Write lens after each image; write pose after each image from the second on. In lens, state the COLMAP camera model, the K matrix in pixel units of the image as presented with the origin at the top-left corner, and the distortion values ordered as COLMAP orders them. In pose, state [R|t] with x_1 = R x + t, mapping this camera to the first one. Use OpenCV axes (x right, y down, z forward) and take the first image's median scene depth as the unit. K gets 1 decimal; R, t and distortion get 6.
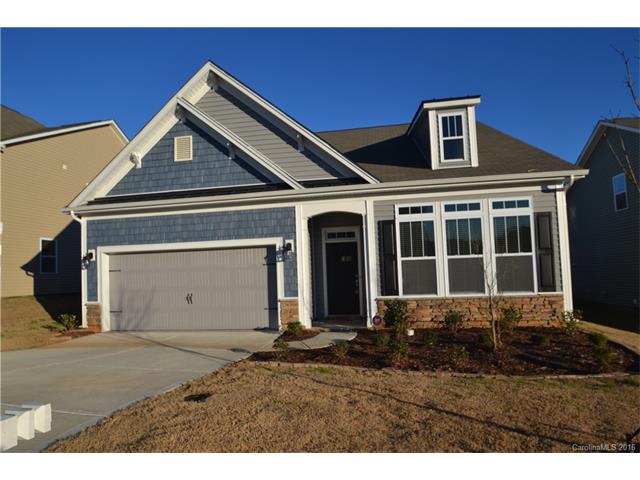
lens RADIAL K [[396.7, 0, 319.9], [0, 396.7, 244.6], [0, 0, 1]] dist [-0.025990, 0.000024]
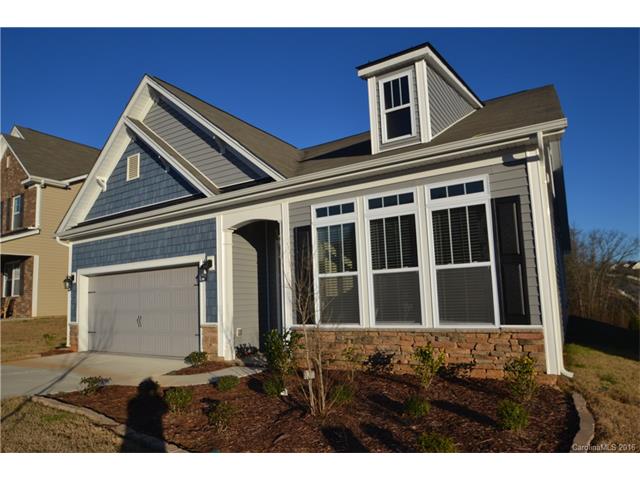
lens RADIAL K [[411.7, 0, 318.6], [0, 411.7, 244.6], [0, 0, 1]] dist [-0.036010, 0.004520]
pose [[0.925127, -0.048299, -0.376572, 0.494057], [0.031962, 0.998262, -0.049516, 0.015225], [0.378309, 0.033773, 0.925063, 0.262383]]
